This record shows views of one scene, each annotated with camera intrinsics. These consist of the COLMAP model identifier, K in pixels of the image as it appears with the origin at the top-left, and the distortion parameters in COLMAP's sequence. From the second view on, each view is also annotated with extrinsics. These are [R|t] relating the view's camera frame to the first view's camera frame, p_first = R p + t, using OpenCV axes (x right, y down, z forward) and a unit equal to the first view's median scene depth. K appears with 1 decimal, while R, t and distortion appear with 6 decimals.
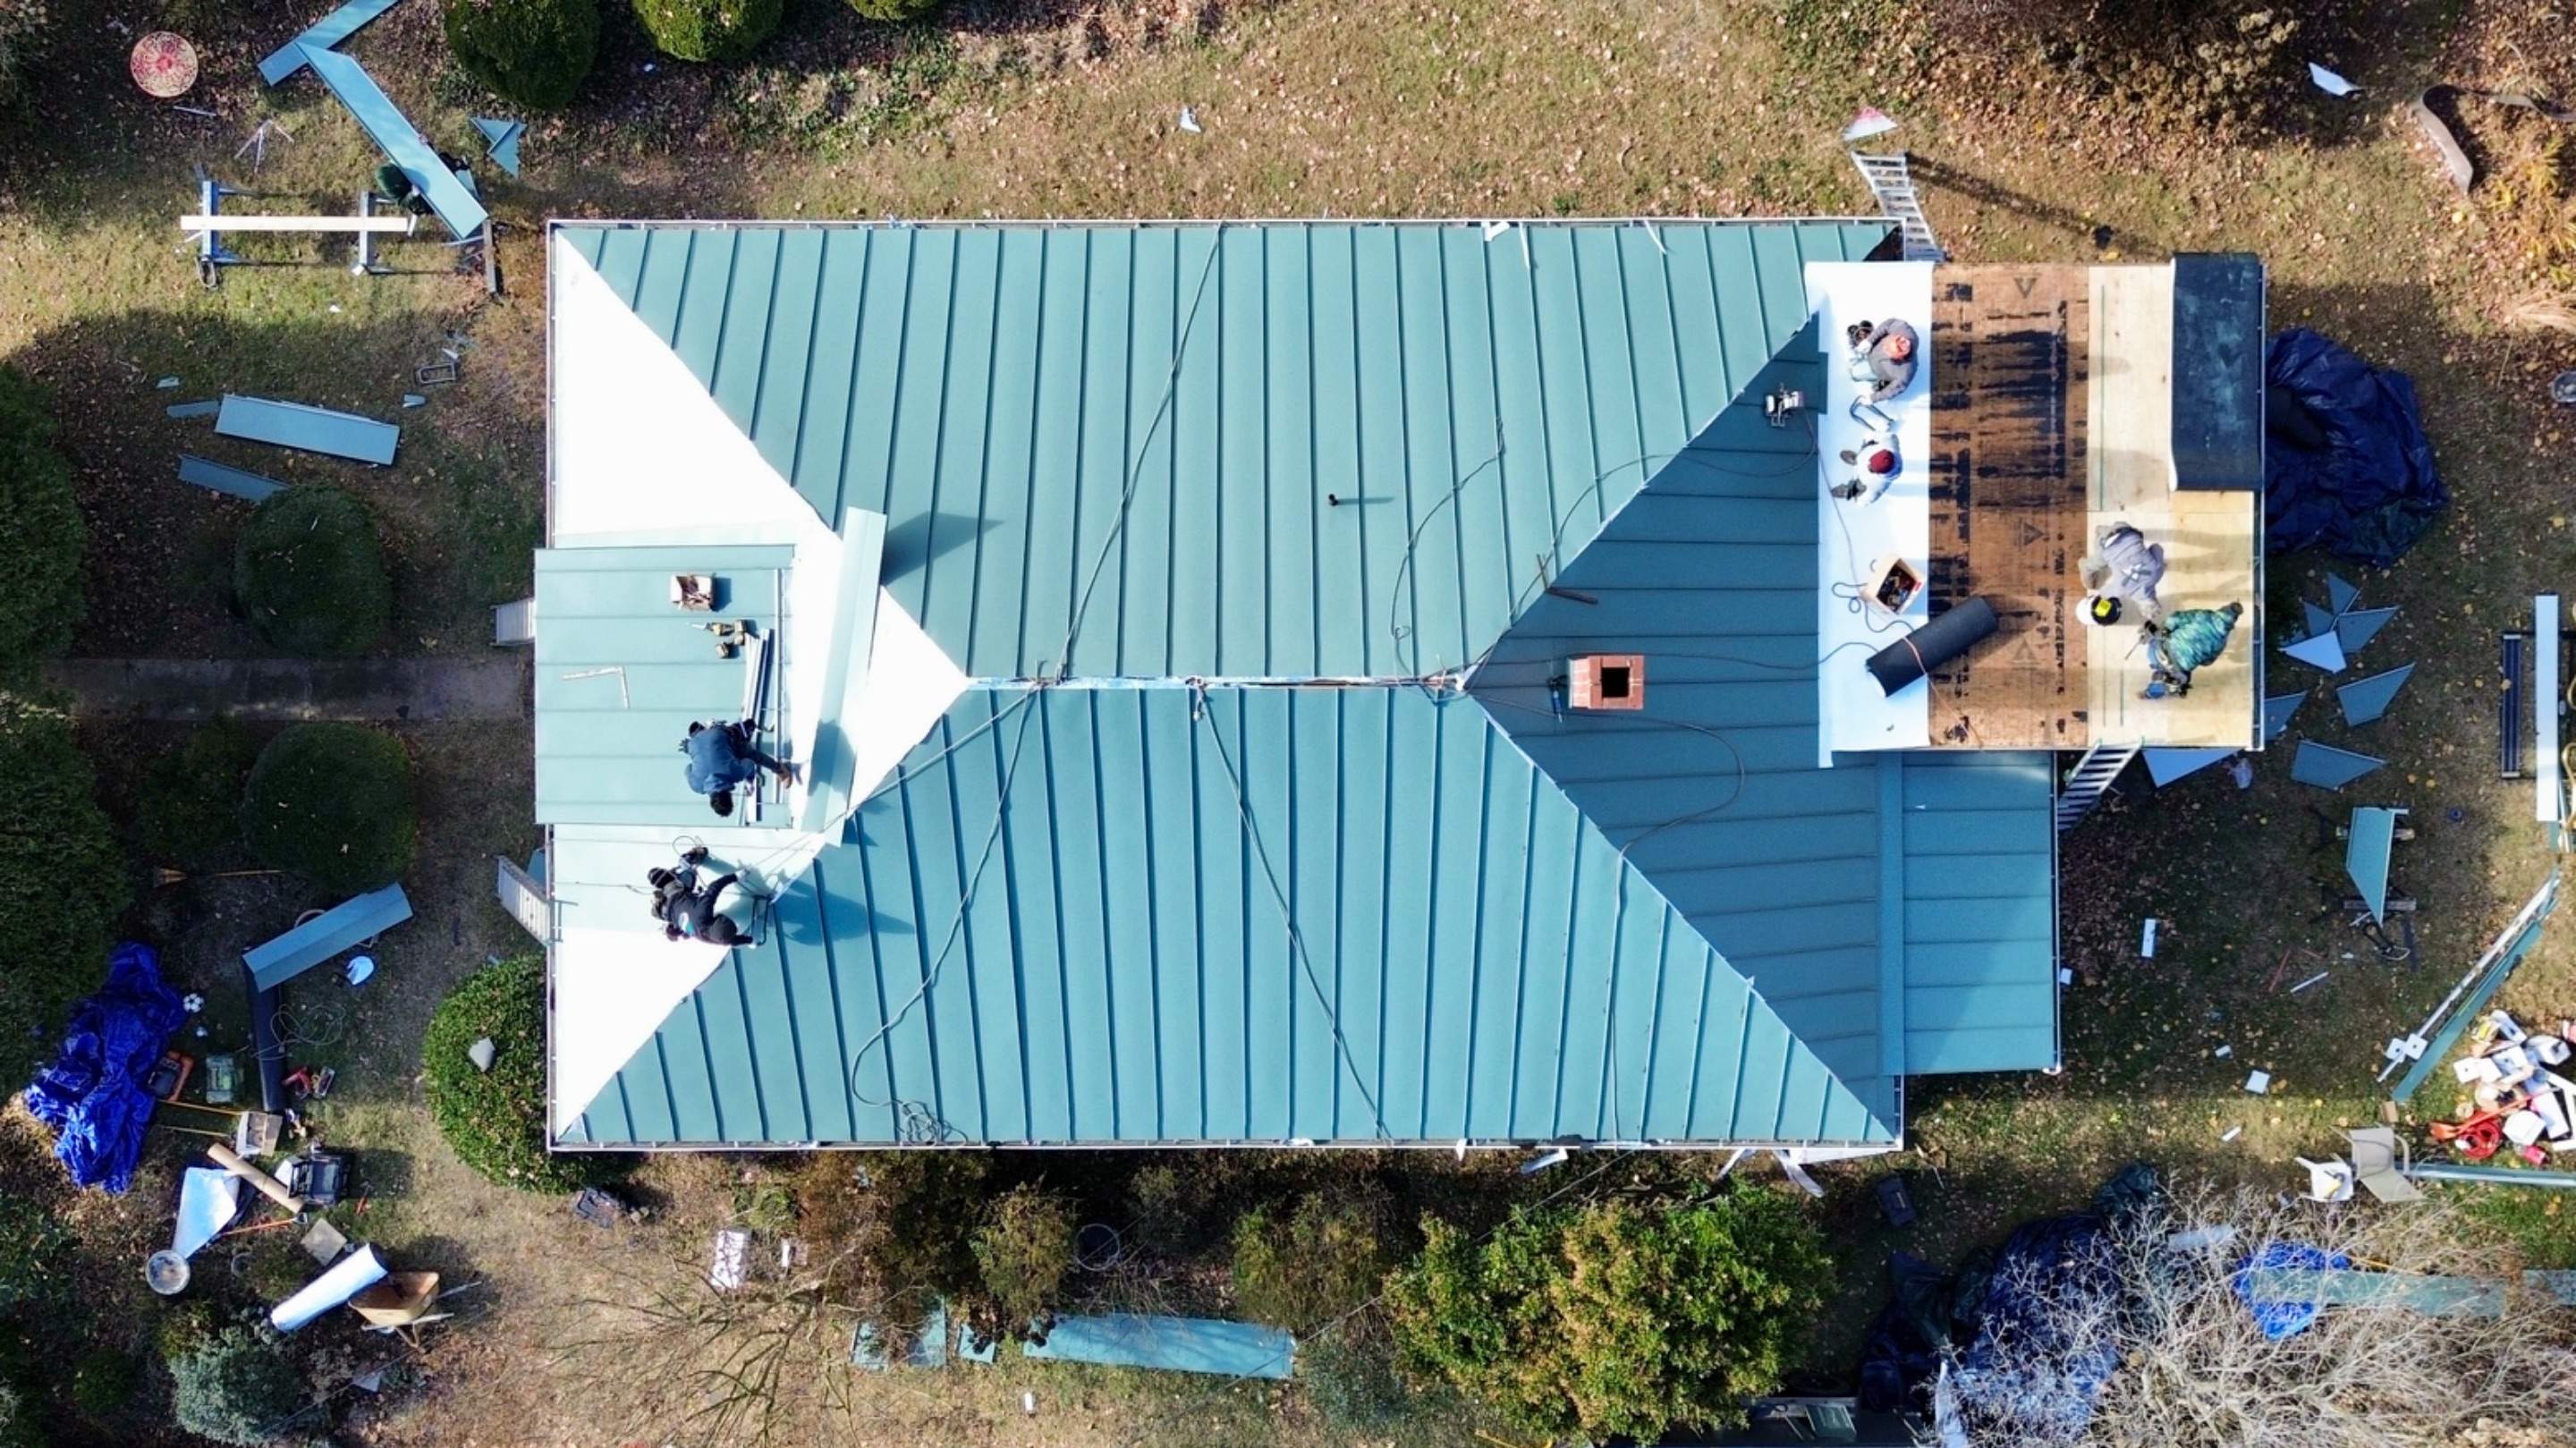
lens RADIAL K [[2309.7, 0, 1288.0], [0, 2309.7, 724.0], [0, 0, 1]] dist [0.004376, 0.000295]
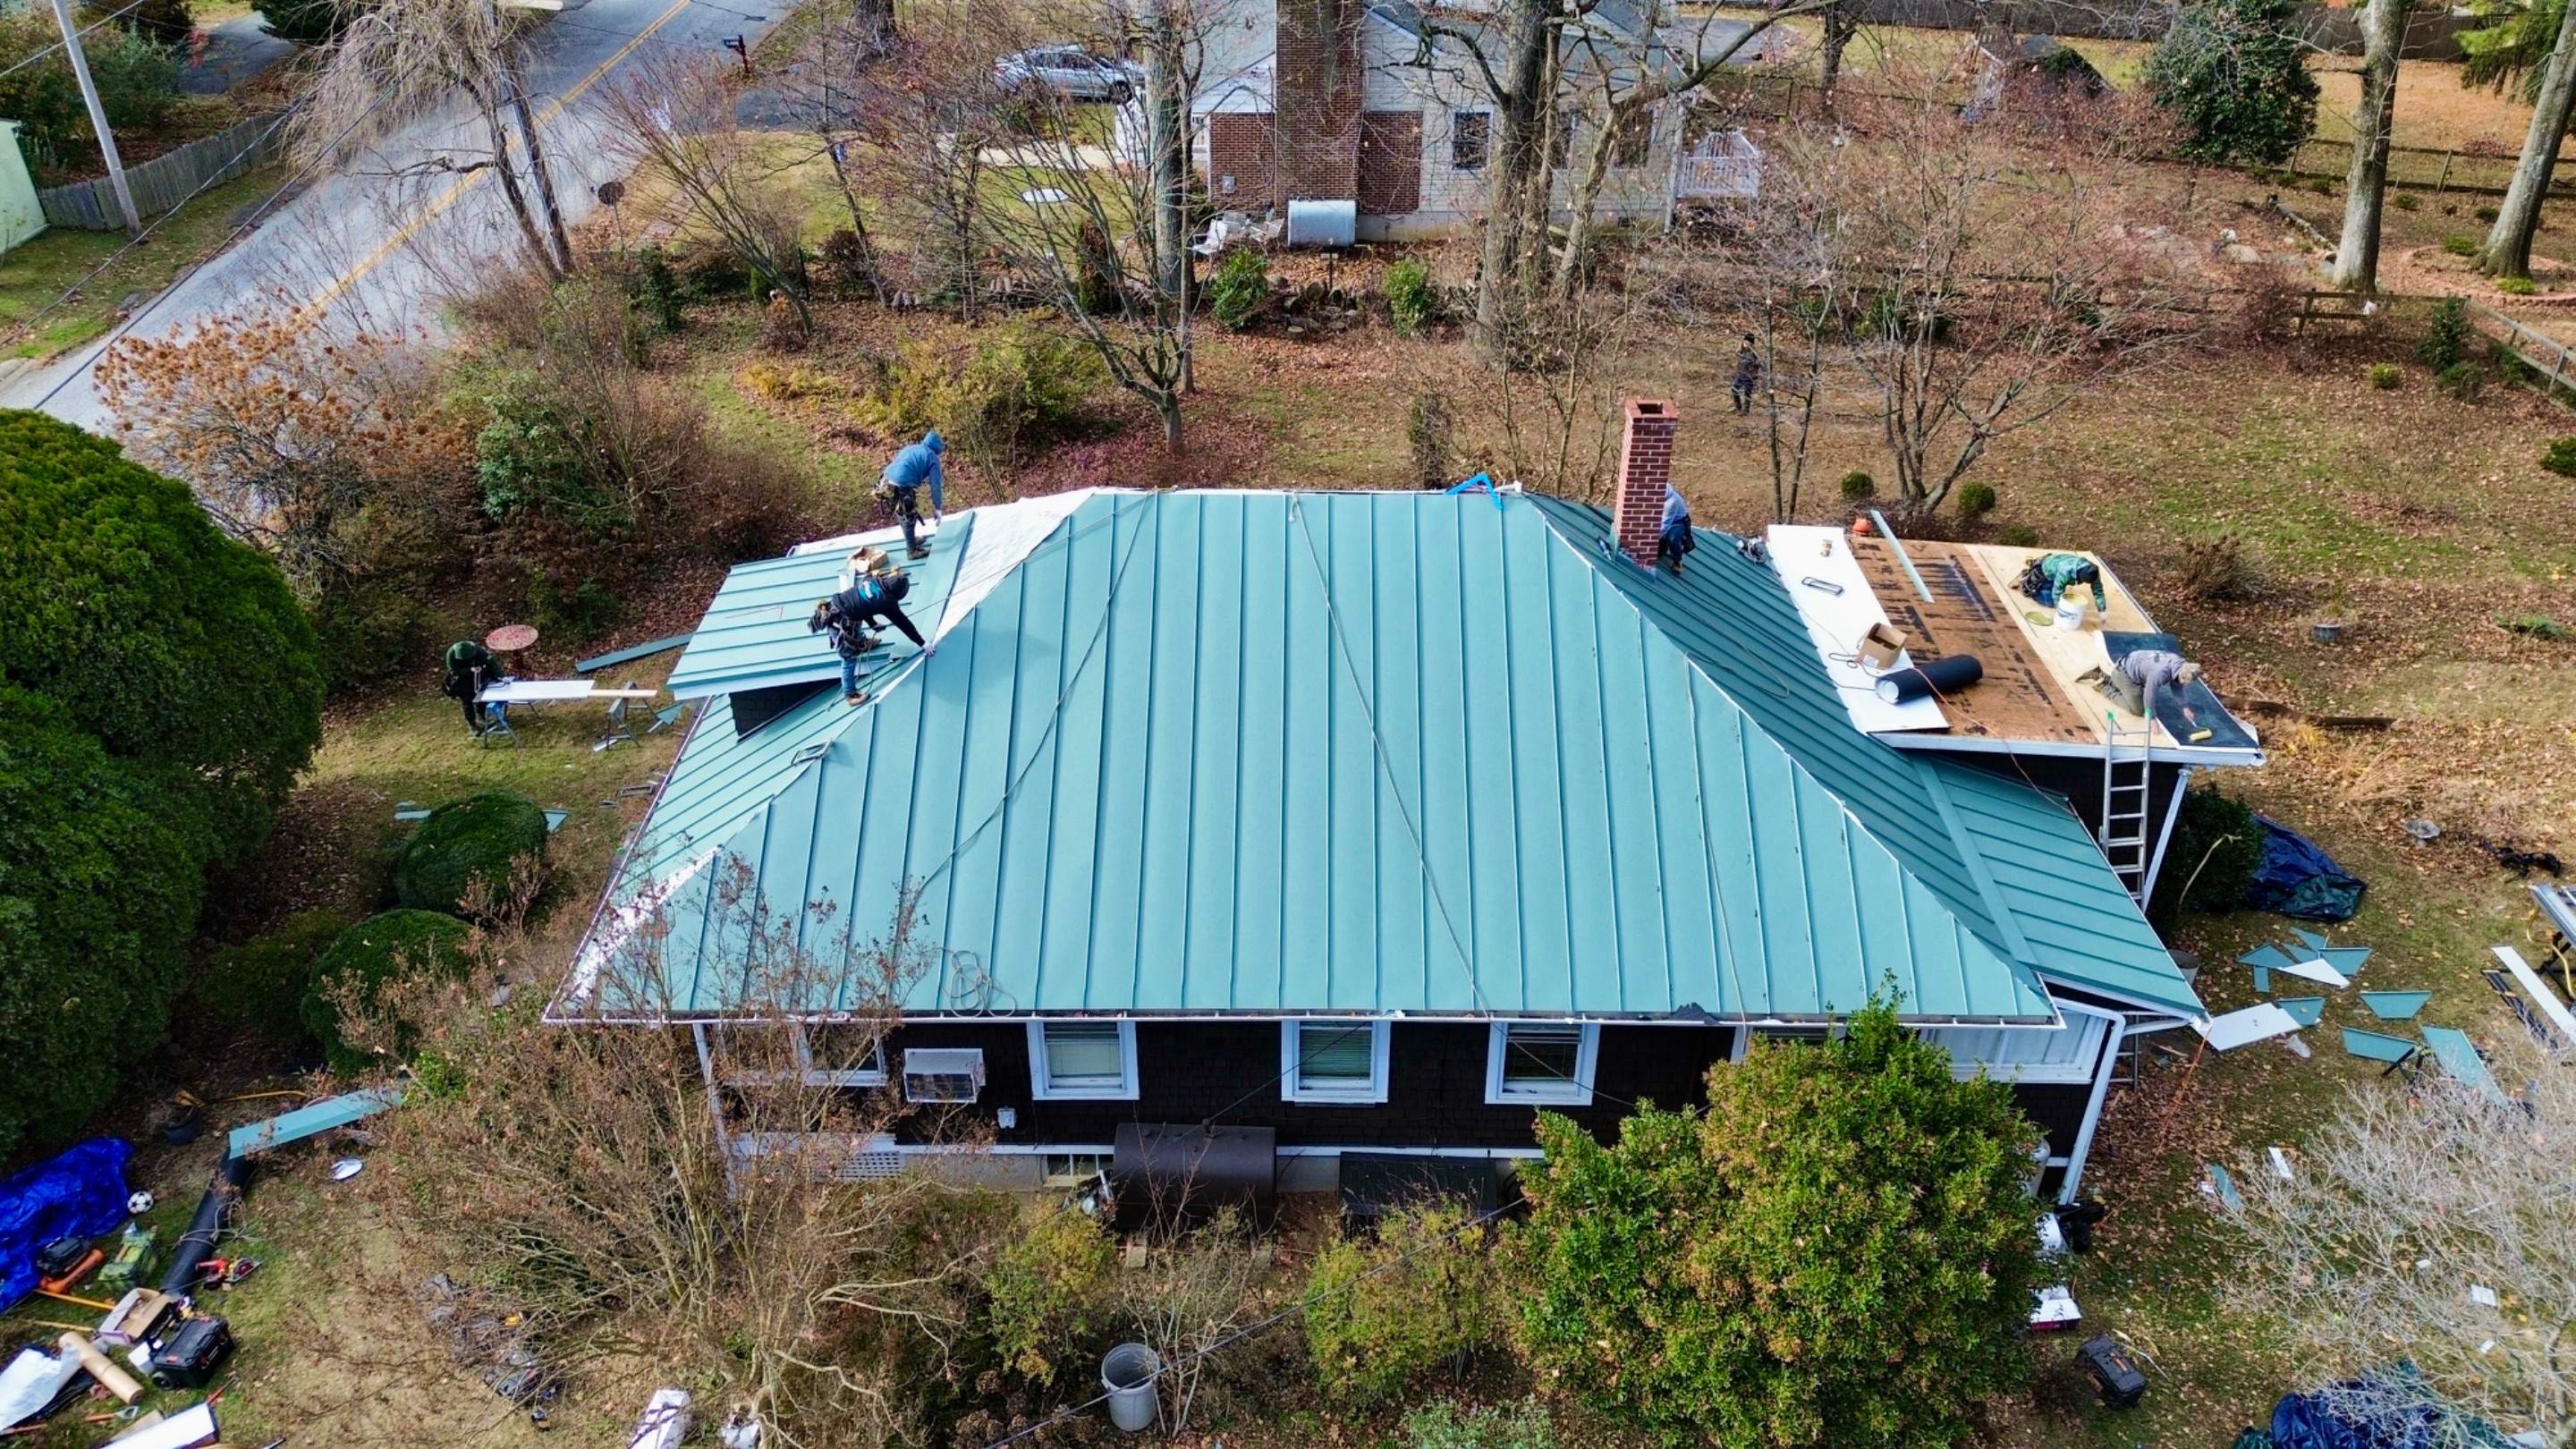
lens RADIAL K [[1813.5, 0, 1288.0], [0, 1813.5, 724.5], [0, 0, 1]] dist [0.005234, 0.000287]
pose [[0.999822, 0.017950, -0.005850, -0.030967], [-0.014390, 0.523996, -0.851599, 0.739243], [-0.012221, 0.851532, 0.524161, 0.554841]]
